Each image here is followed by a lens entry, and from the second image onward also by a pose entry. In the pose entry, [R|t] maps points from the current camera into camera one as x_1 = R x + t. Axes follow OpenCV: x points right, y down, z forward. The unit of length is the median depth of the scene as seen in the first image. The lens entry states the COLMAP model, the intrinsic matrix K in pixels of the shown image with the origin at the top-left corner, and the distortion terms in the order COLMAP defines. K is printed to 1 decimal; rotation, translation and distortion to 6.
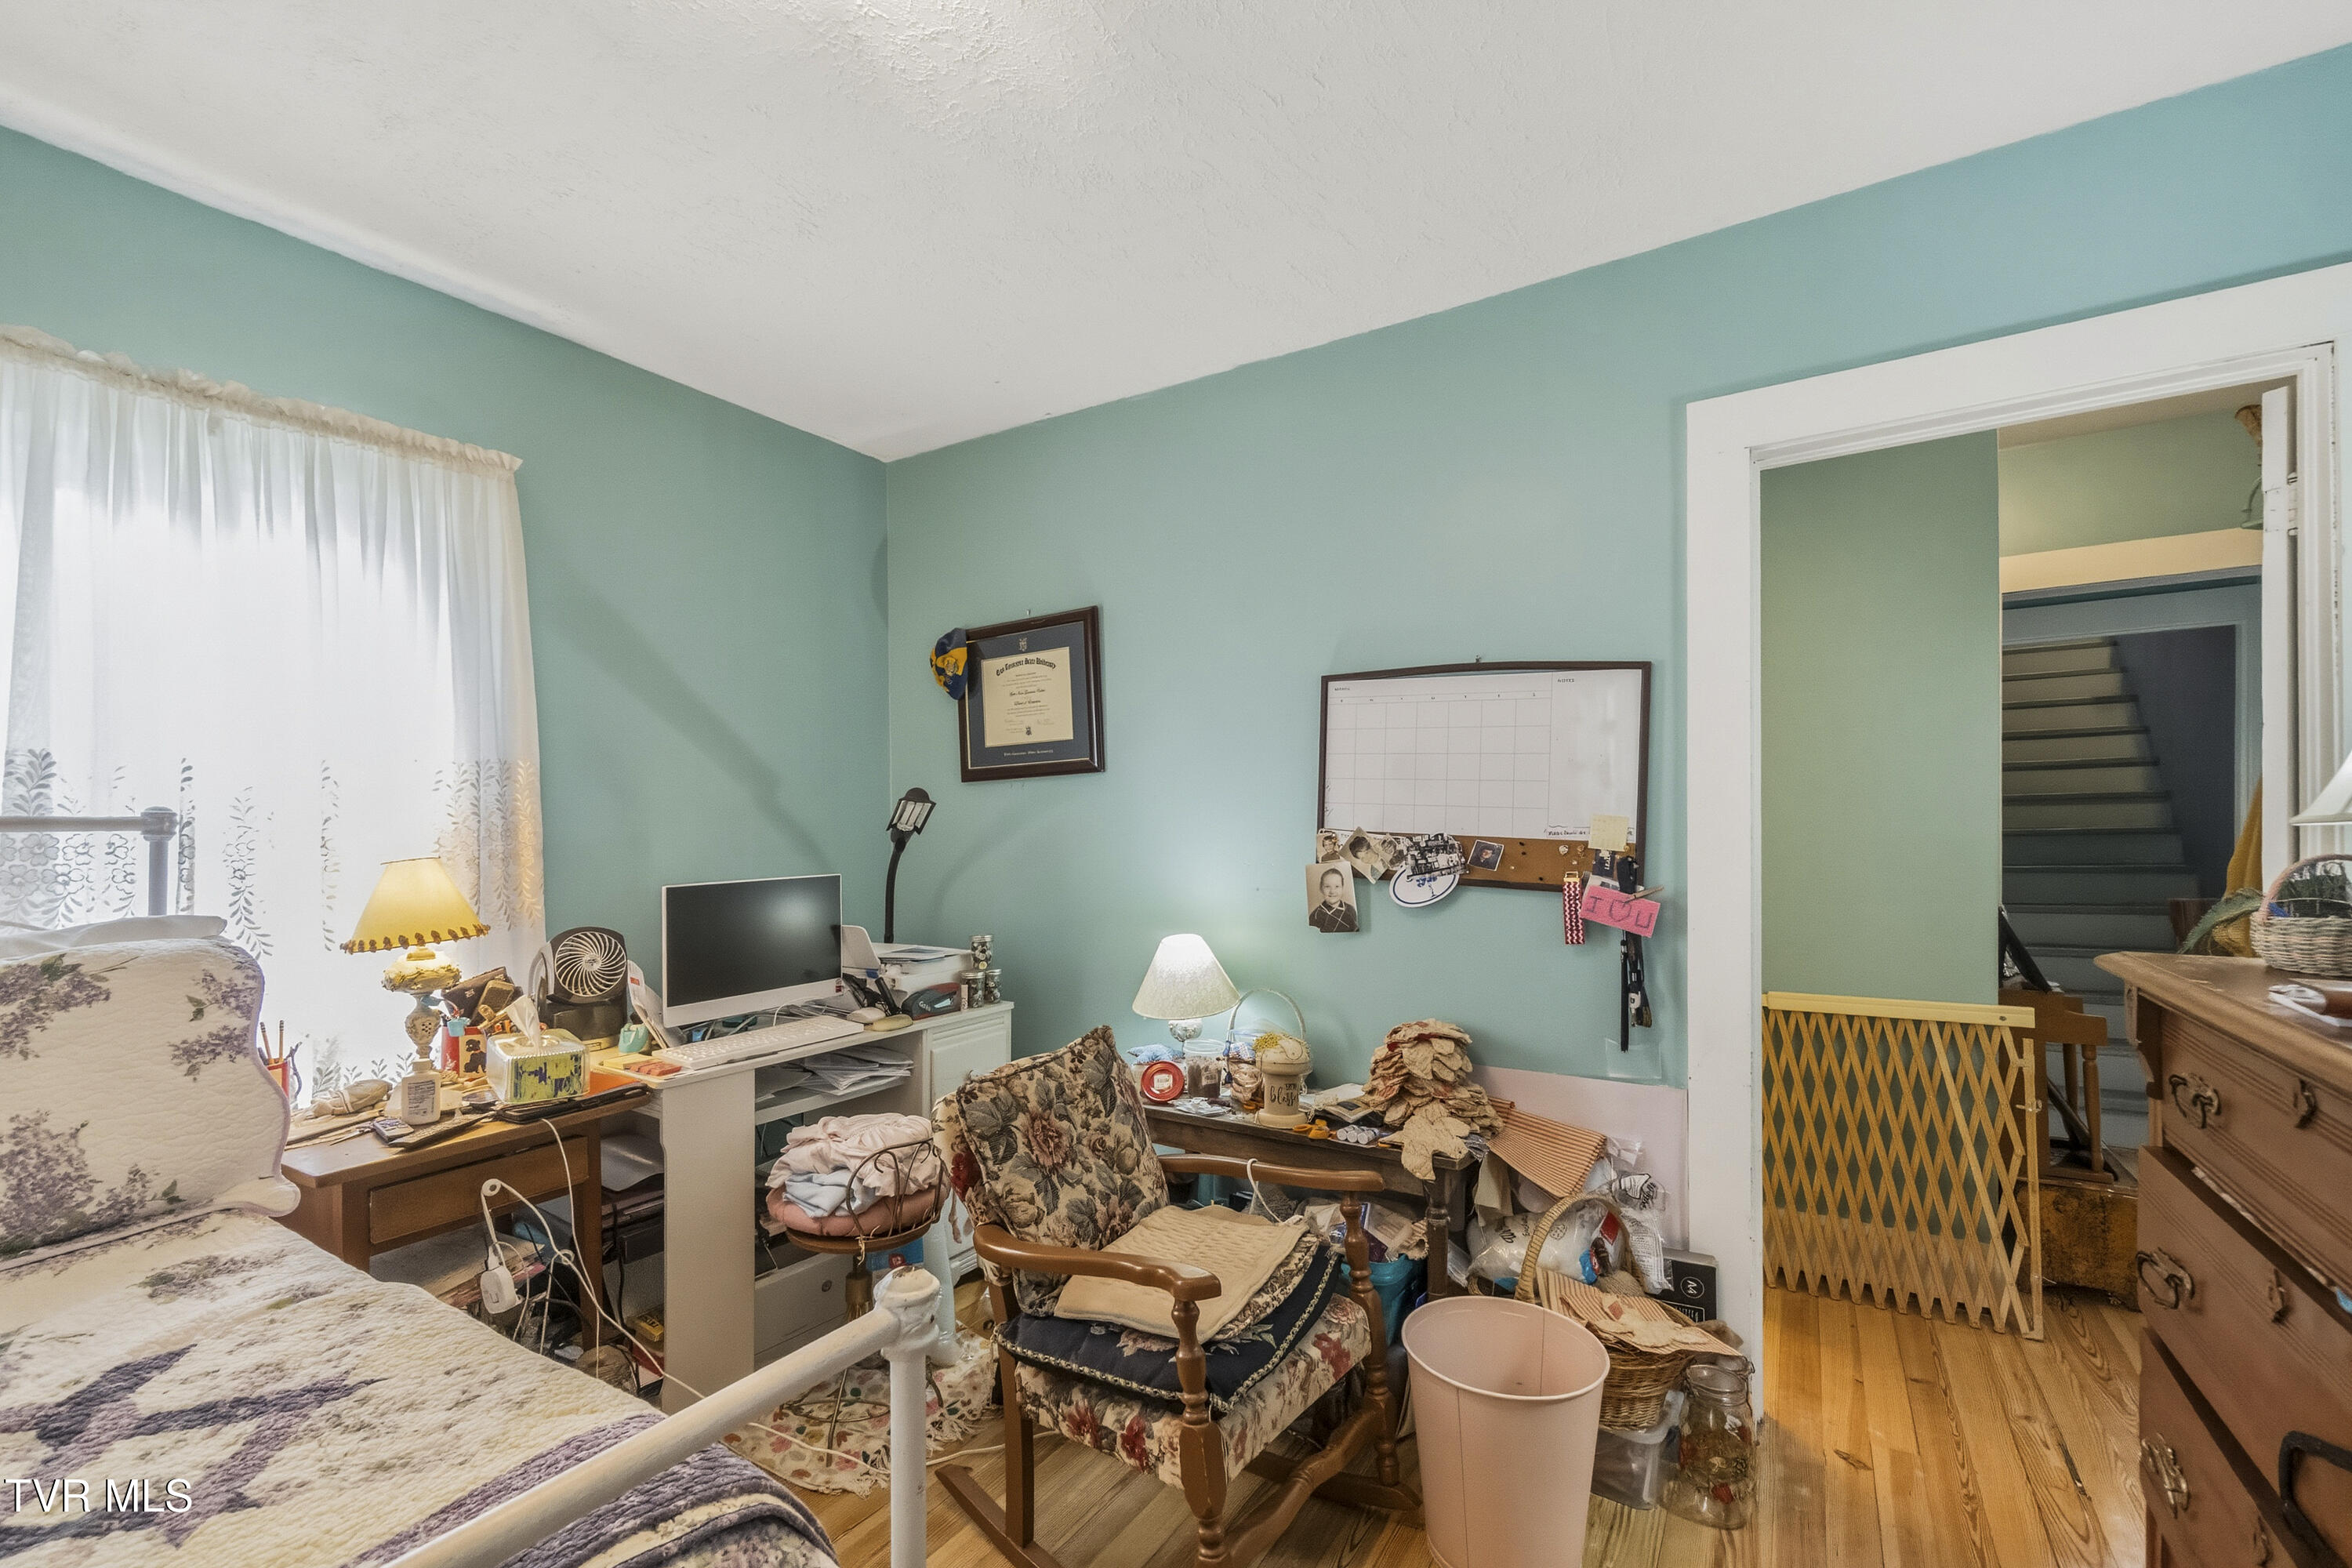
lens RADIAL K [[1023.0, 0, 1168.7], [0, 1023.0, 808.1], [0, 0, 1]] dist [-0.001343, -0.000148]
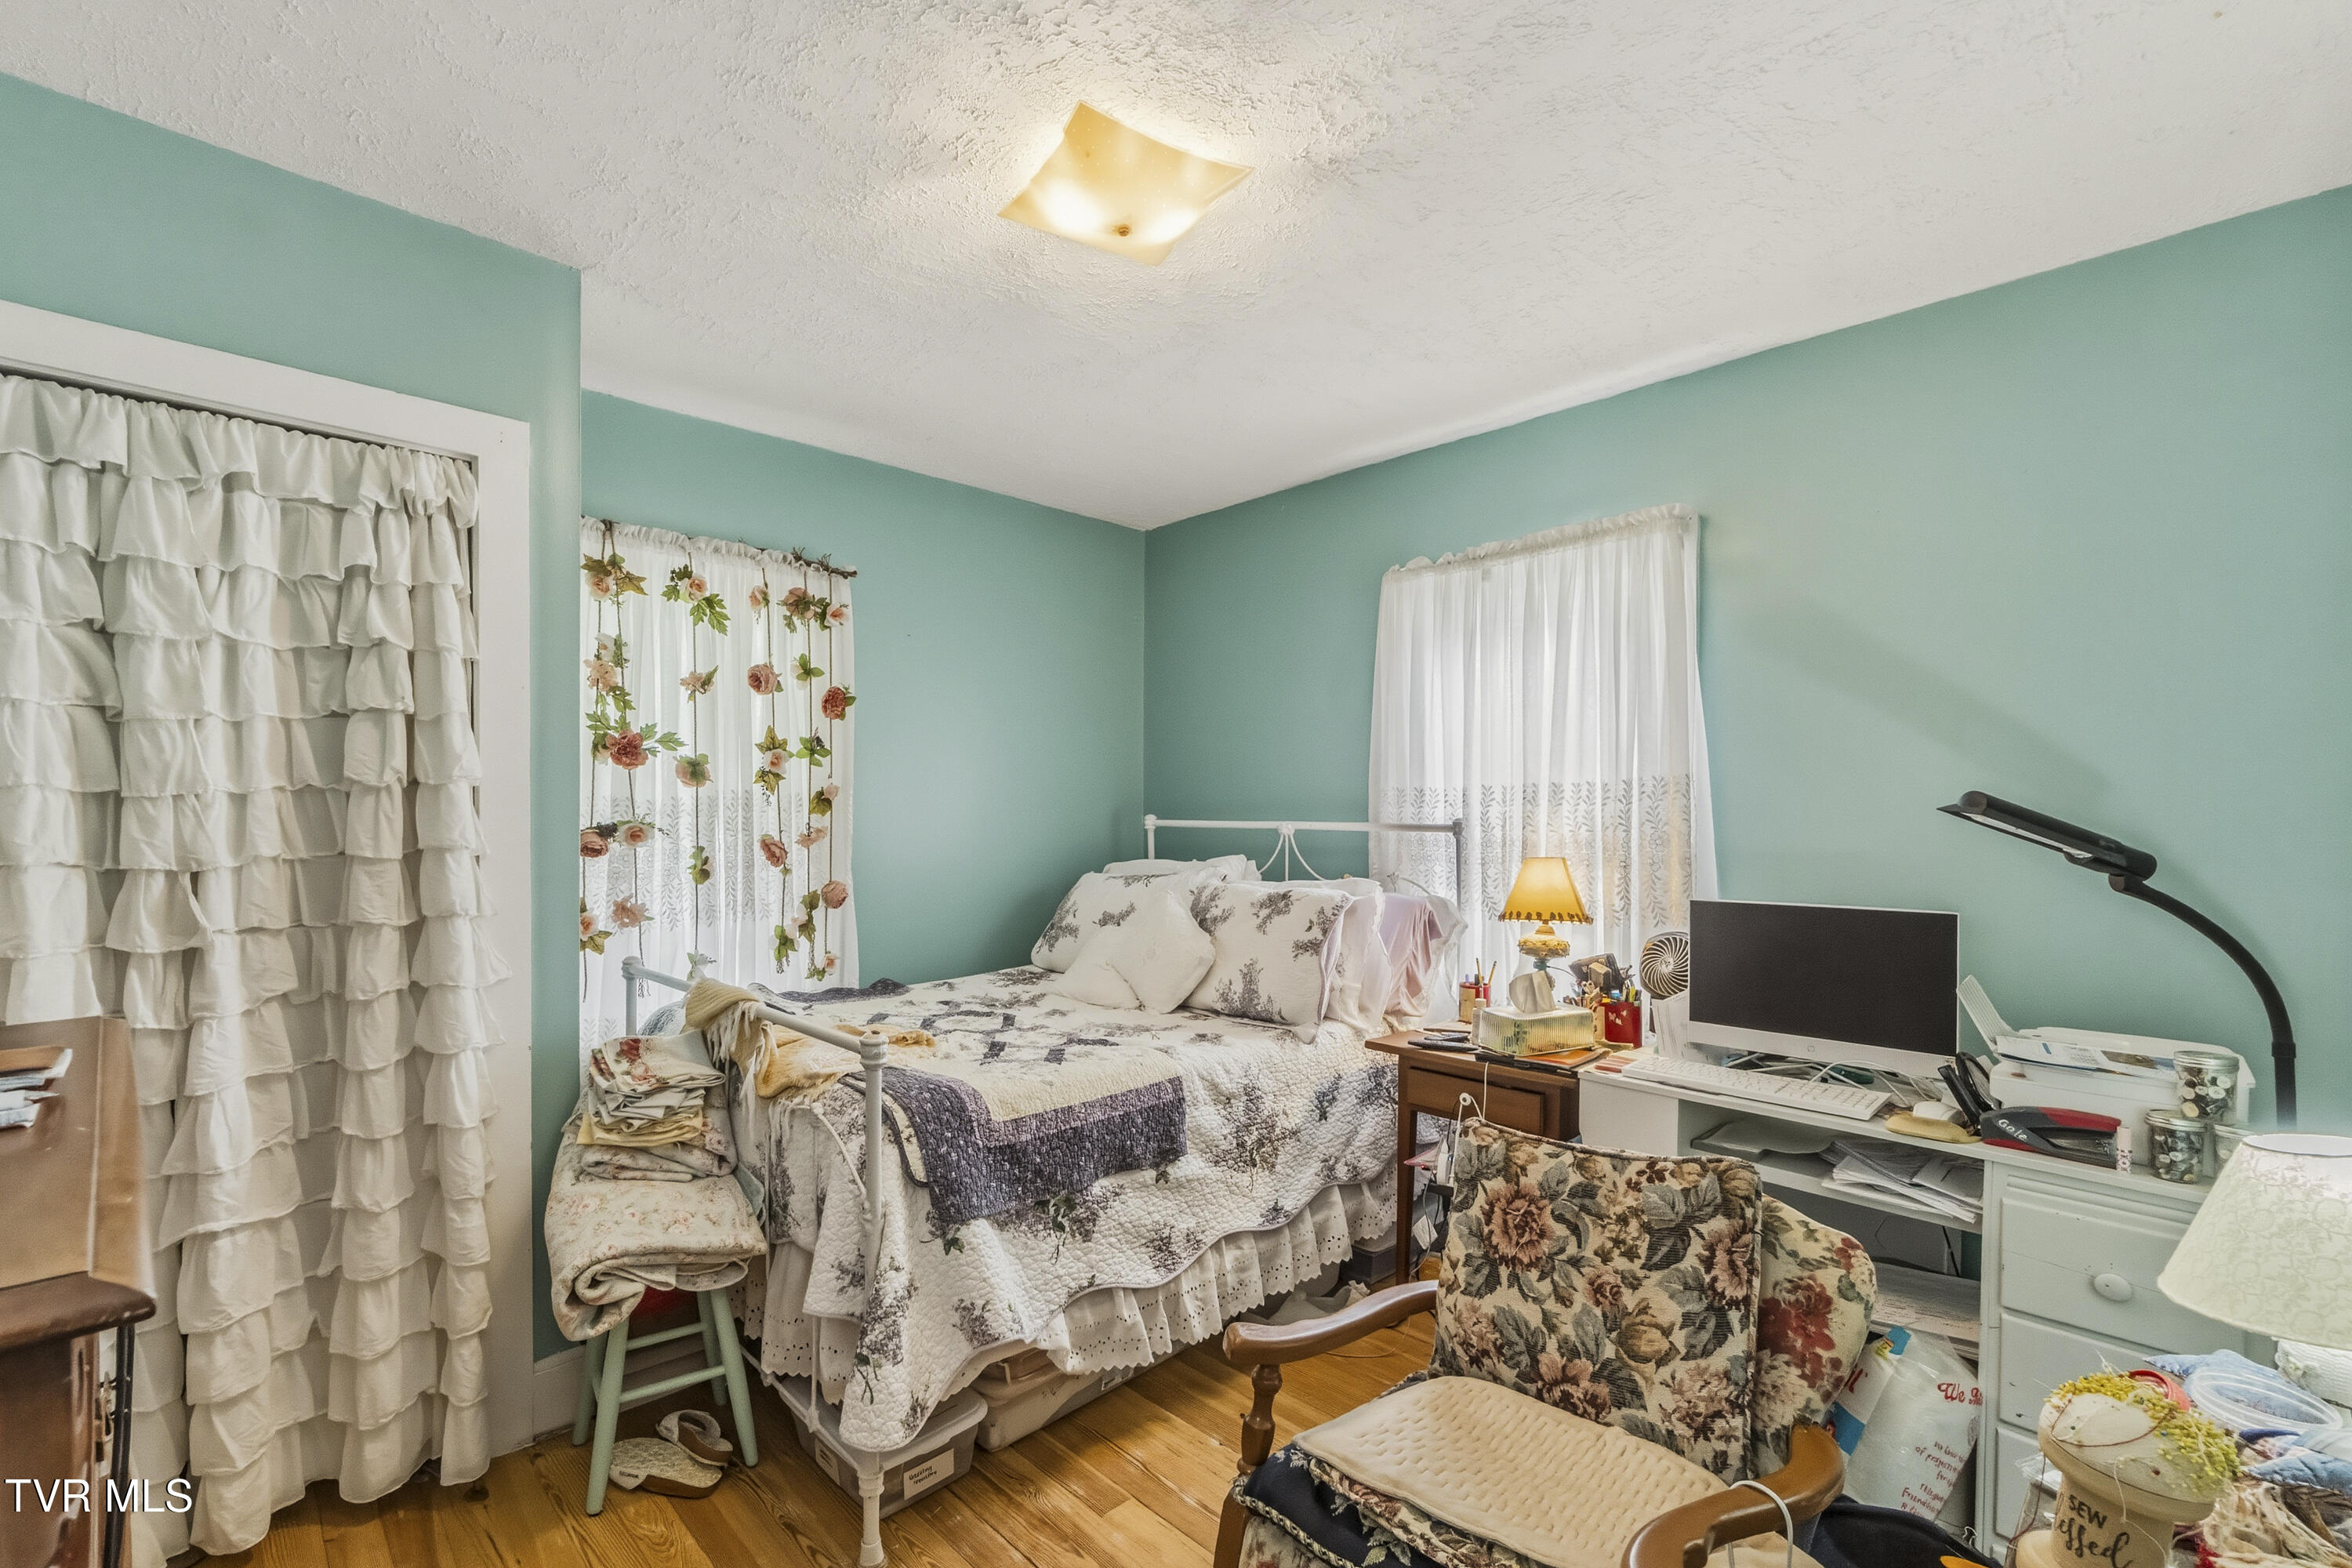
lens RADIAL K [[1043.8, 0, 1155.5], [0, 1043.8, 819.6], [0, 0, 1]] dist [-0.000334, -0.000126]
pose [[-0.247555, 0.005342, -0.968859, 0.743005], [0.002378, 0.999985, 0.004906, -0.007643], [0.968871, -0.001089, -0.247564, 0.898253]]
